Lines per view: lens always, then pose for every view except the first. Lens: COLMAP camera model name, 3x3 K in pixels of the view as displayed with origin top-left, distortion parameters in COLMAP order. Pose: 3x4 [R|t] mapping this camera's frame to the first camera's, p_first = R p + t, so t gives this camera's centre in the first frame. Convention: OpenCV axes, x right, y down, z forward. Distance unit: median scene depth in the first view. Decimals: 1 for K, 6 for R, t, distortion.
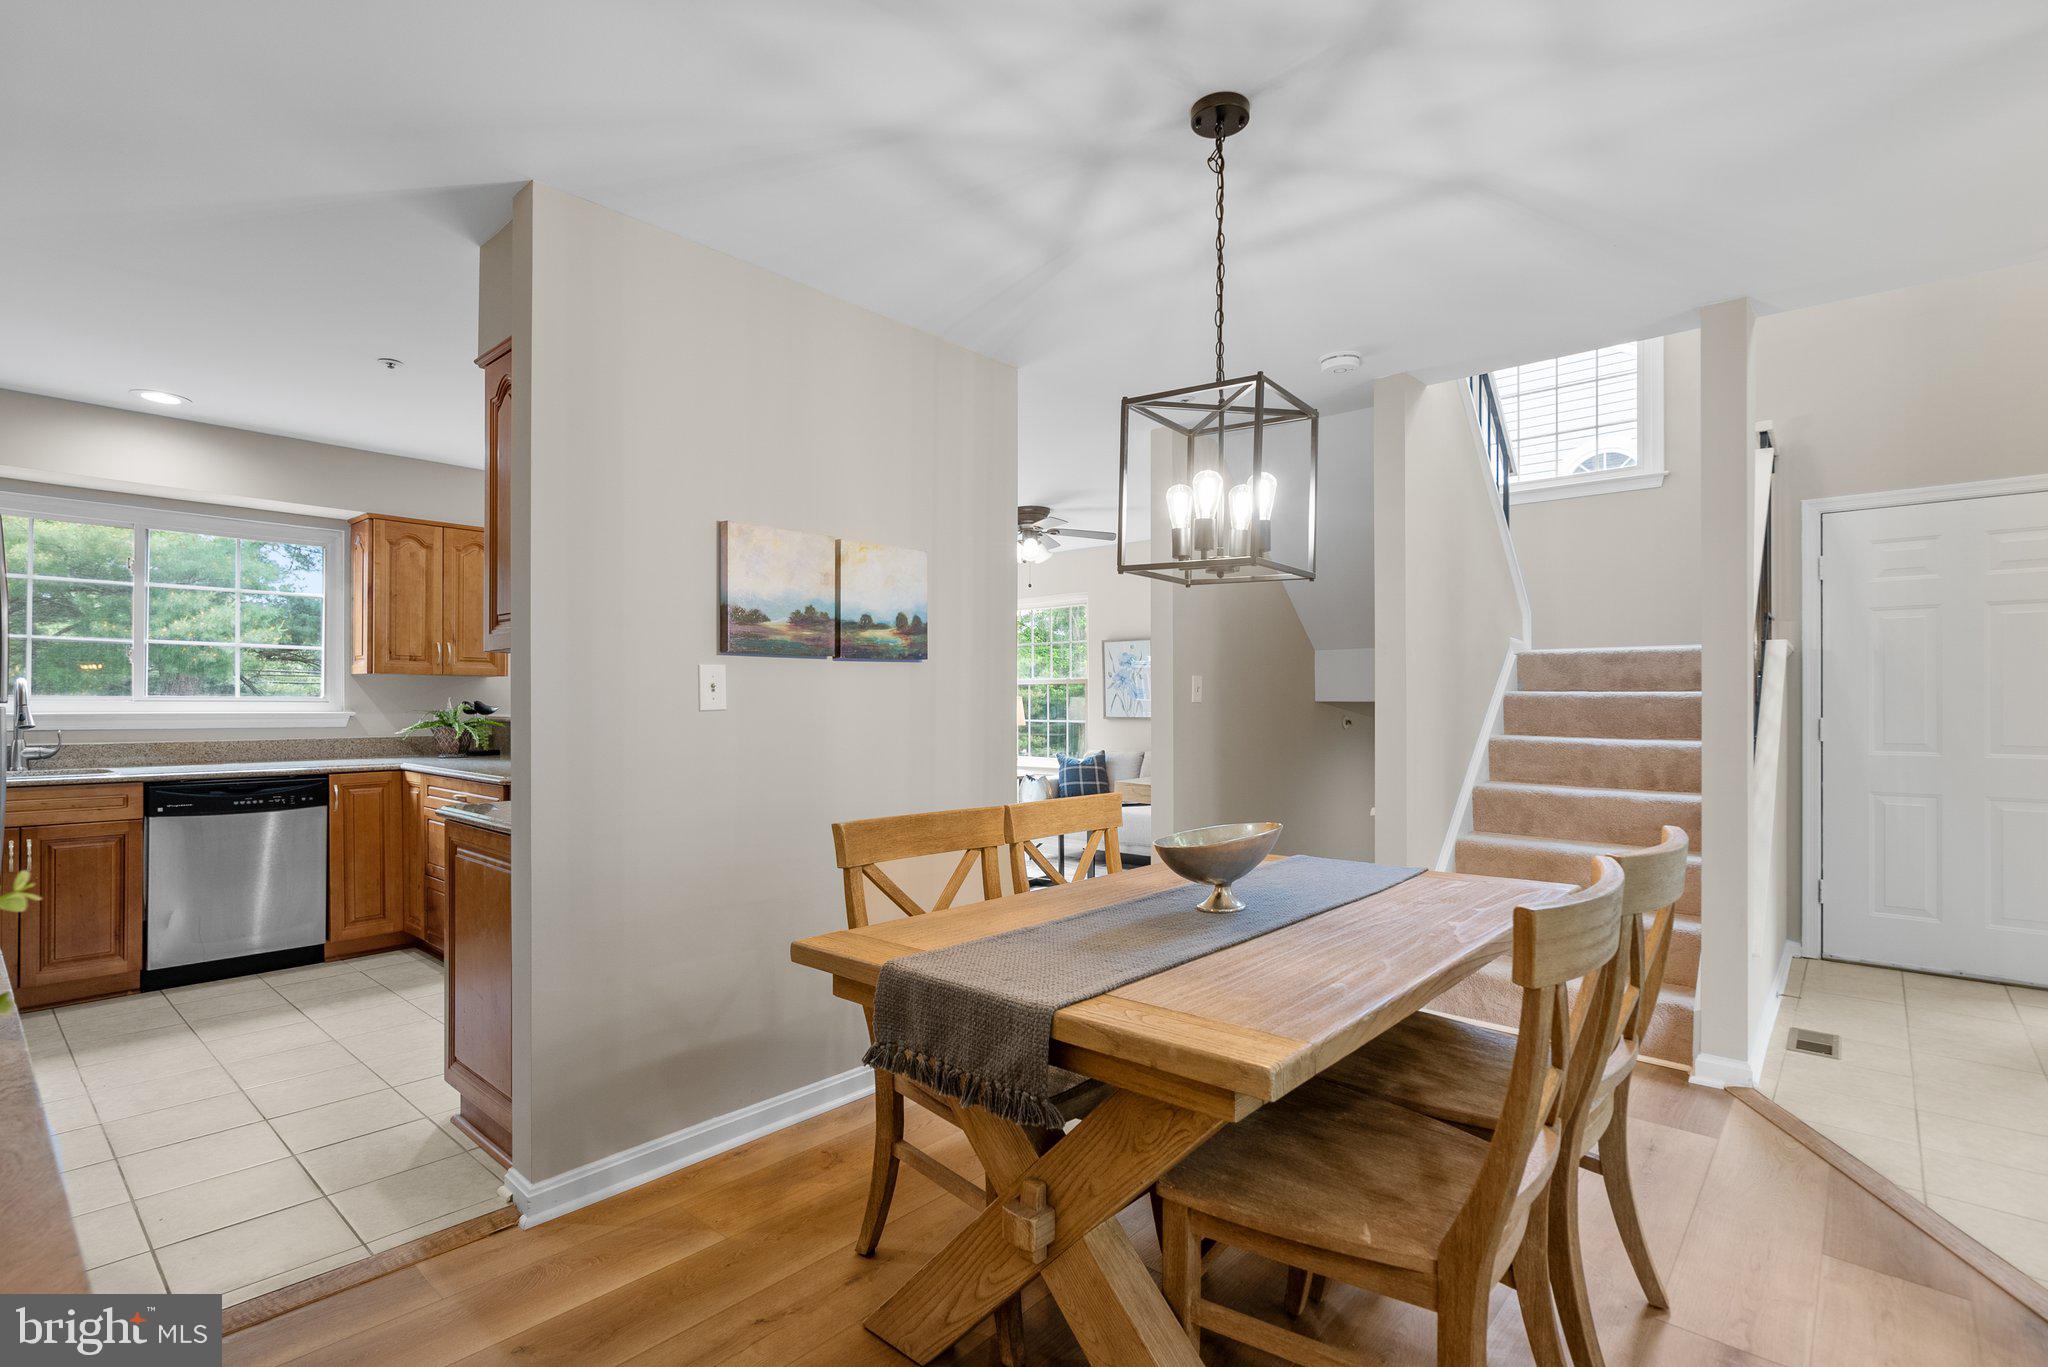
lens RADIAL K [[953.5, 0, 1022.5], [0, 953.5, 701.4], [0, 0, 1]] dist [0.000888, 0.000216]
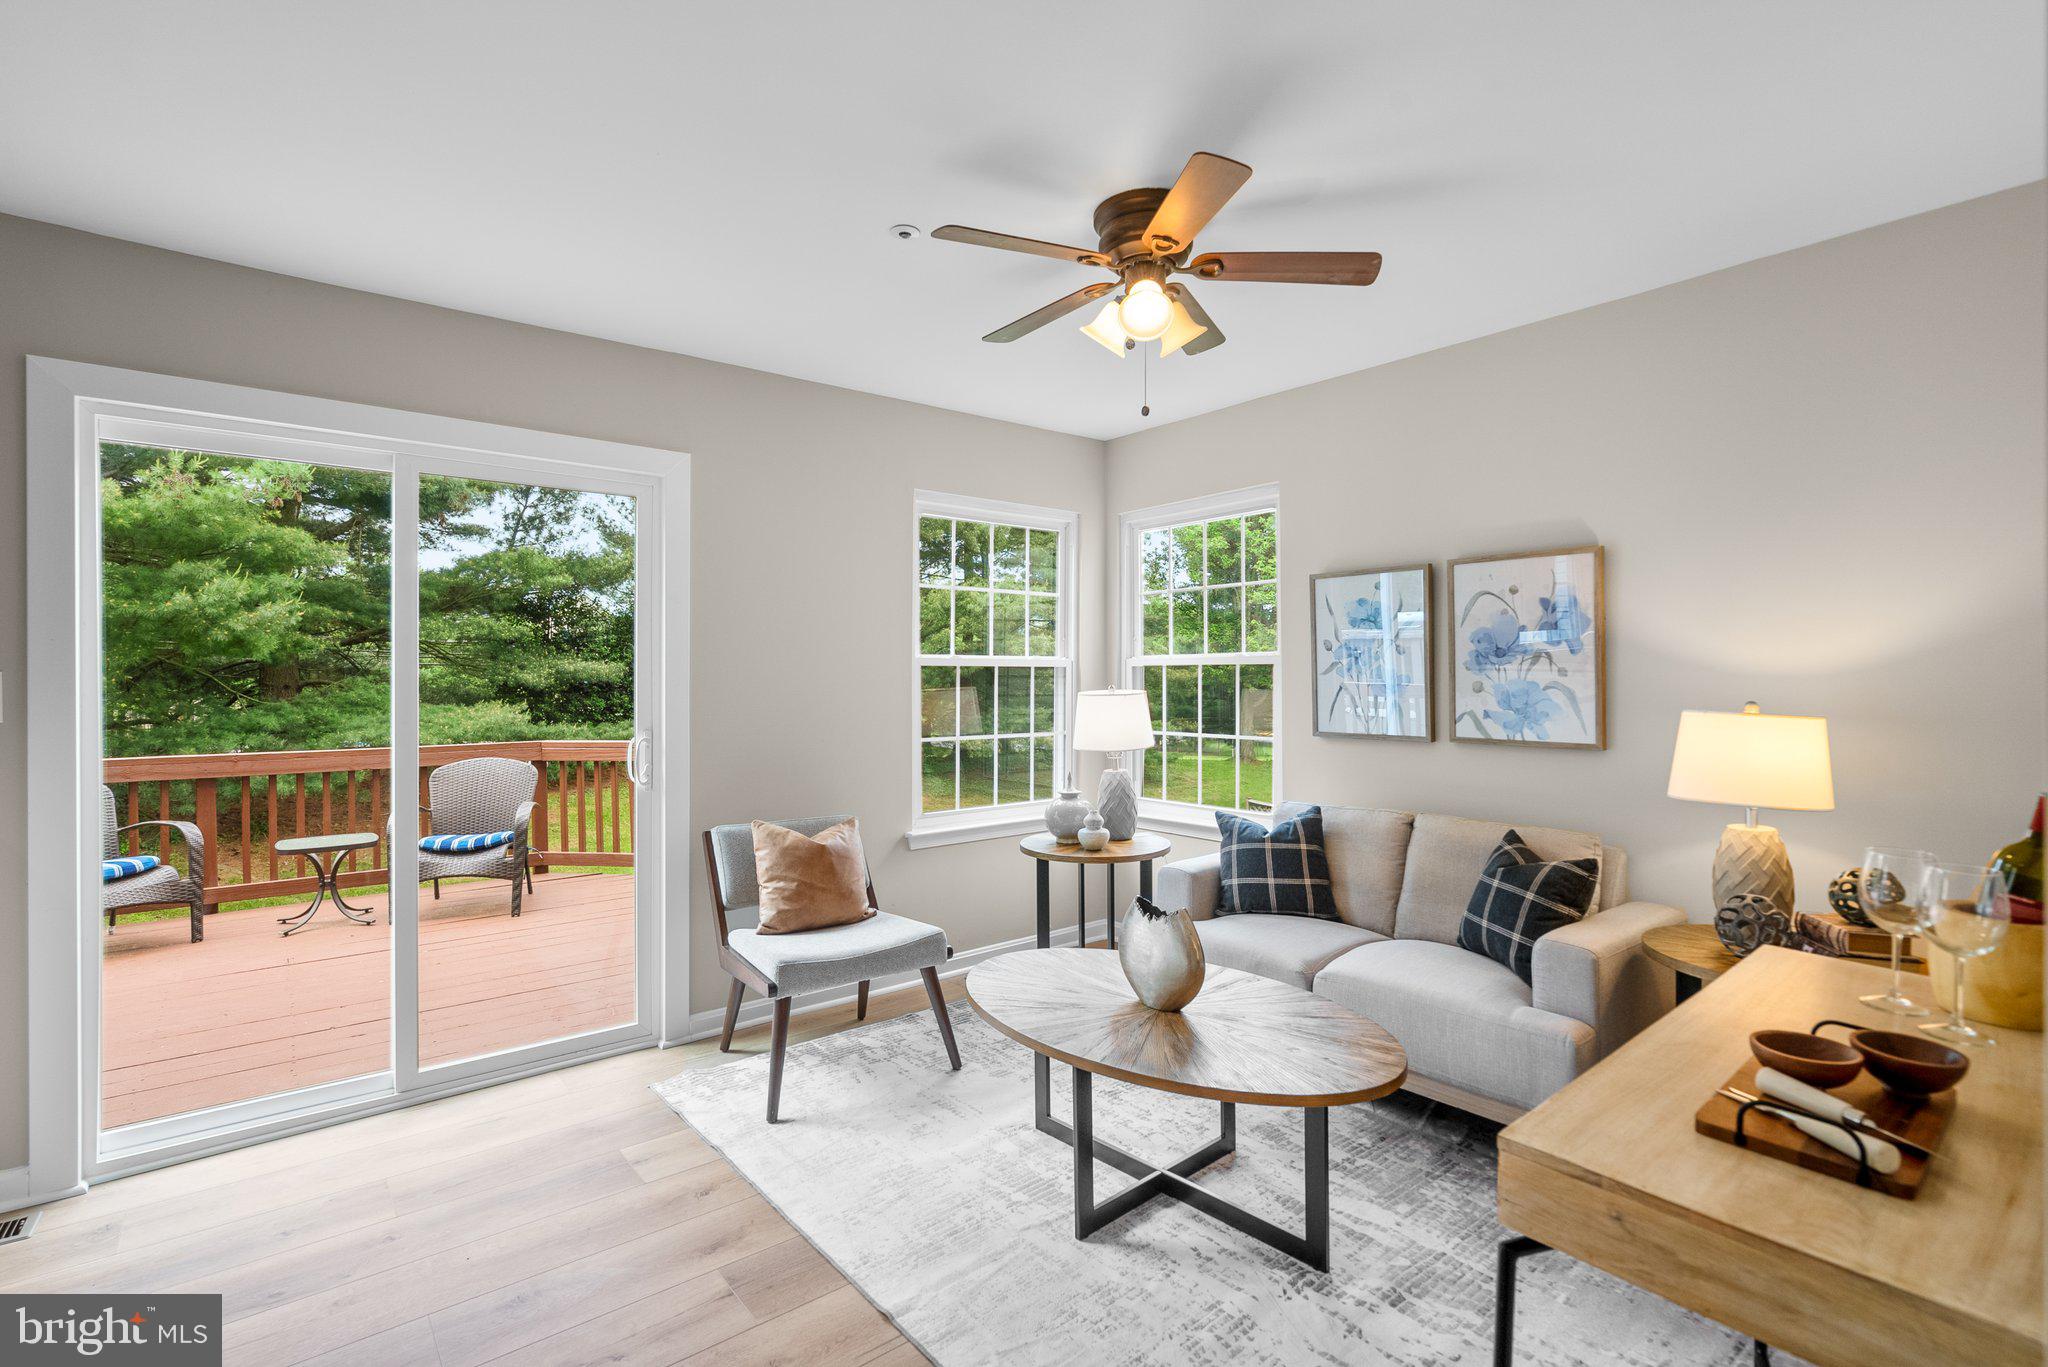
lens RADIAL K [[951.6, 0, 1024.0], [0, 951.6, 683.5], [0, 0, 1]] dist [0.000865, -0.000385]
pose [[0.986941, 0.000710, -0.161079, 0.032385], [-0.000275, 0.999996, 0.002720, -0.019005], [0.161081, -0.002640, 0.986938, 0.936558]]
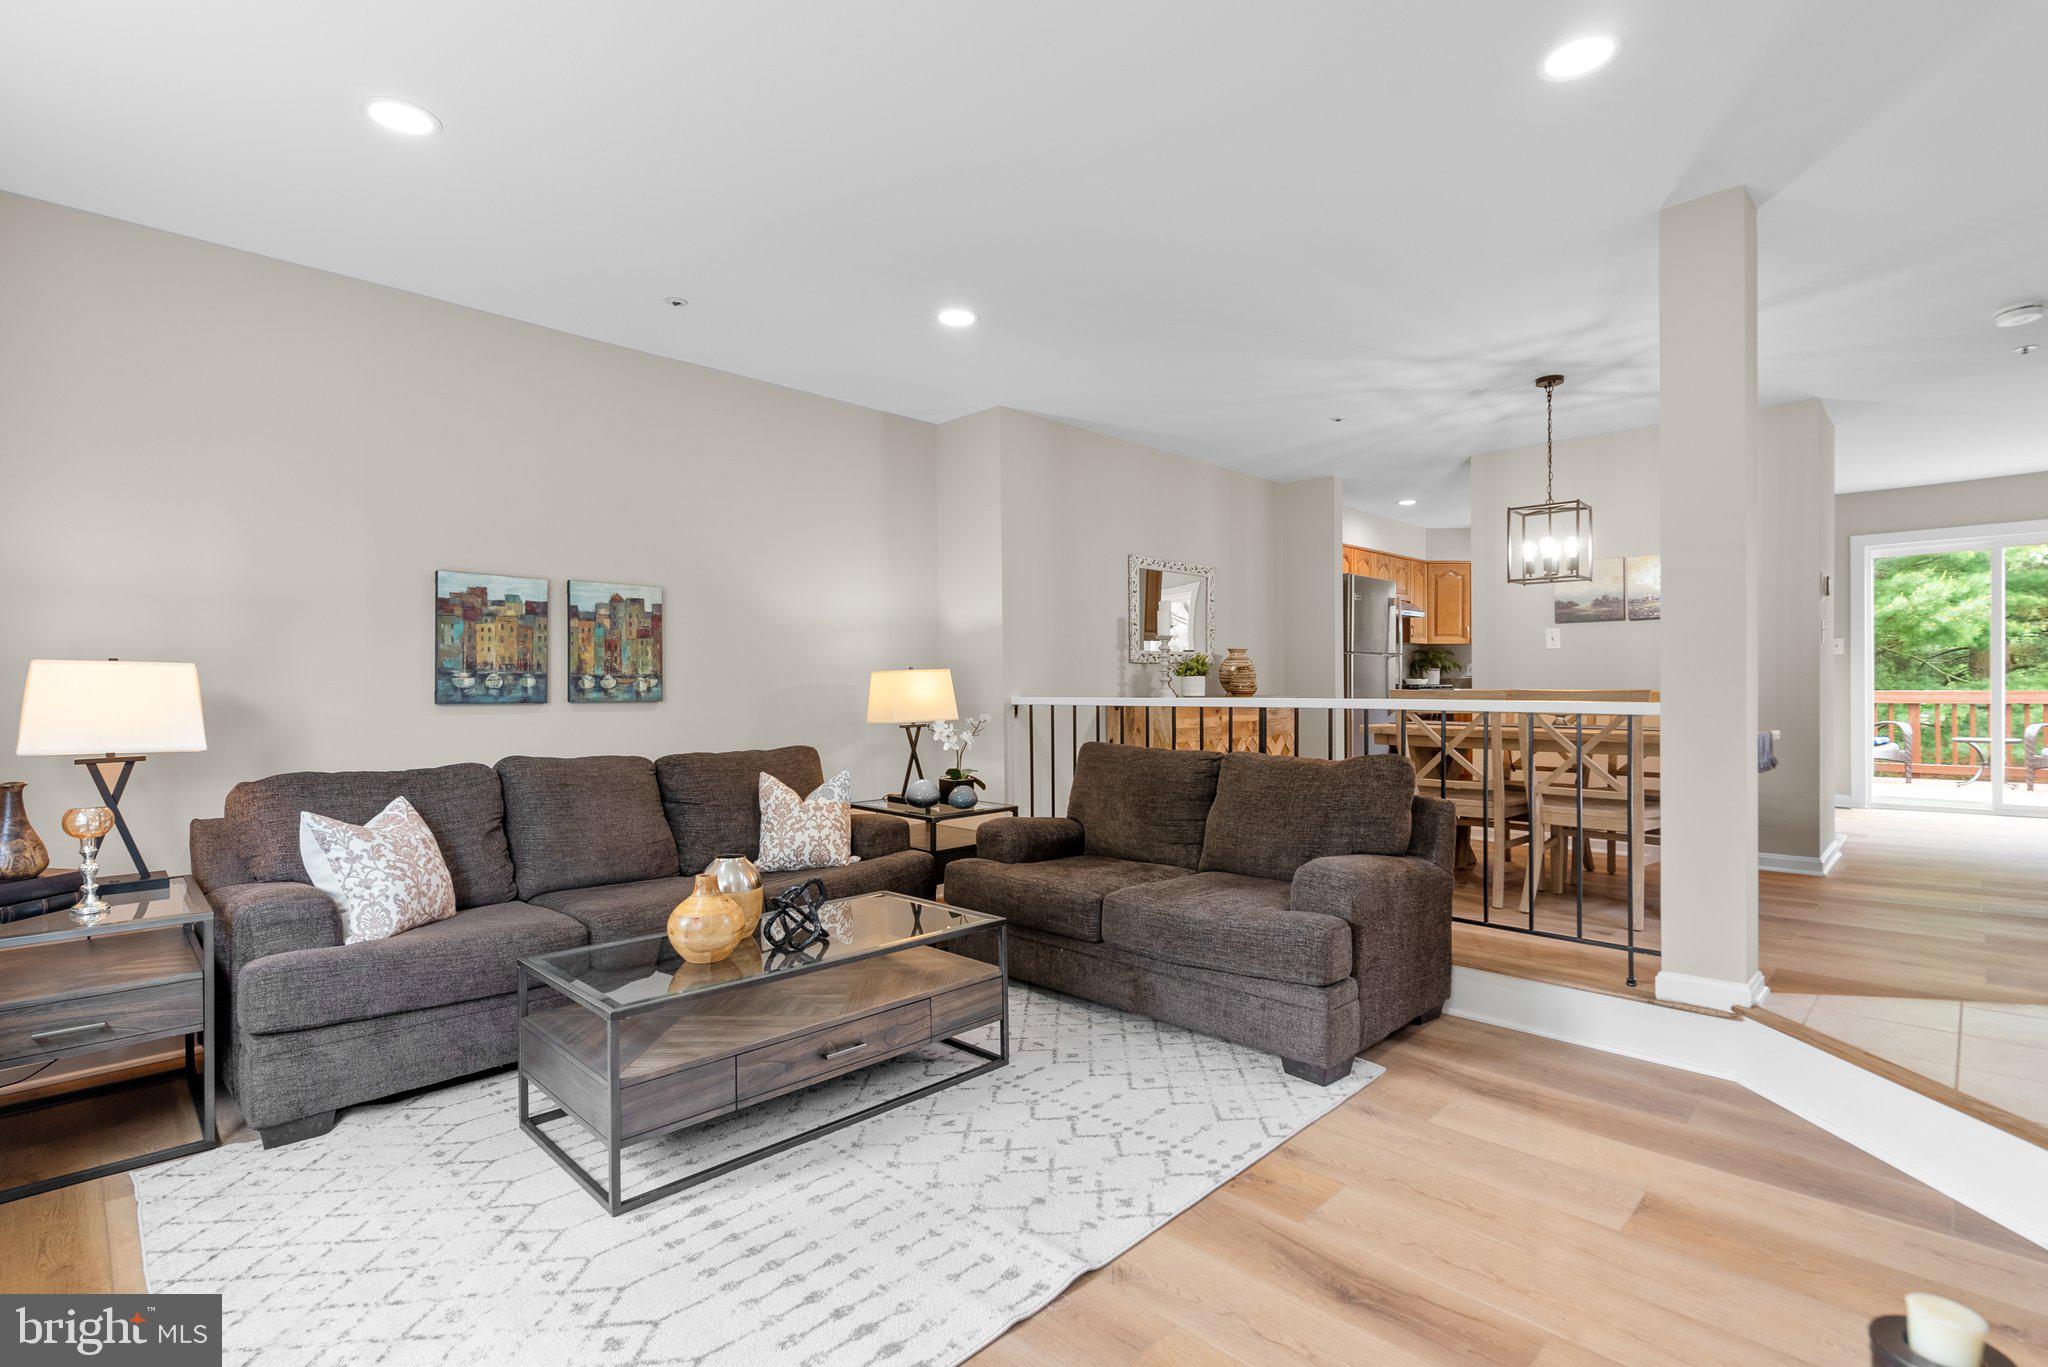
lens RADIAL K [[966.0, 0, 1013.6], [0, 966.0, 689.7], [0, 0, 1]] dist [-0.001688, -0.000090]
pose [[-0.057985, 0.005413, -0.998303, 1.274224], [0.007092, 0.999962, 0.005010, 0.053664], [0.998292, -0.006789, -0.058021, -0.079733]]
